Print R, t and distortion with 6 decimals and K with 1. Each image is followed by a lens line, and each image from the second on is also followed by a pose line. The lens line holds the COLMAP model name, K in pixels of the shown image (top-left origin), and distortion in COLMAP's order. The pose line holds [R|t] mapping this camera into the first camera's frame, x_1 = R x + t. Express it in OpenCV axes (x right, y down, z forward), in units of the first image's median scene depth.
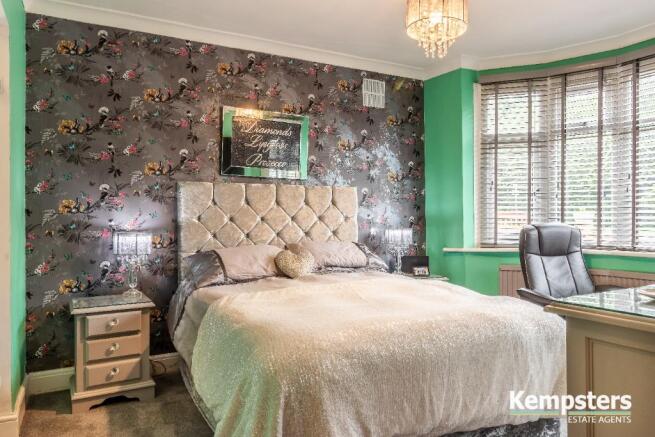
lens RADIAL K [[506.0, 0, 326.5], [0, 506.0, 218.5], [0, 0, 1]] dist [-0.000126, 0.004811]
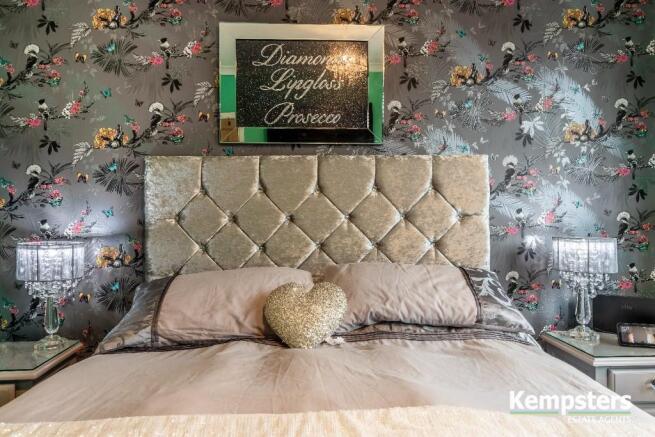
lens RADIAL K [[506.0, 0, 311.3], [0, 506.0, 213.3], [0, 0, 1]] dist [-0.000126, 0.004811]
pose [[0.891259, -0.002816, -0.453486, 0.149634], [0.003721, 0.999992, 0.001103, -0.005700], [0.453480, -0.002670, 0.891263, 0.532608]]
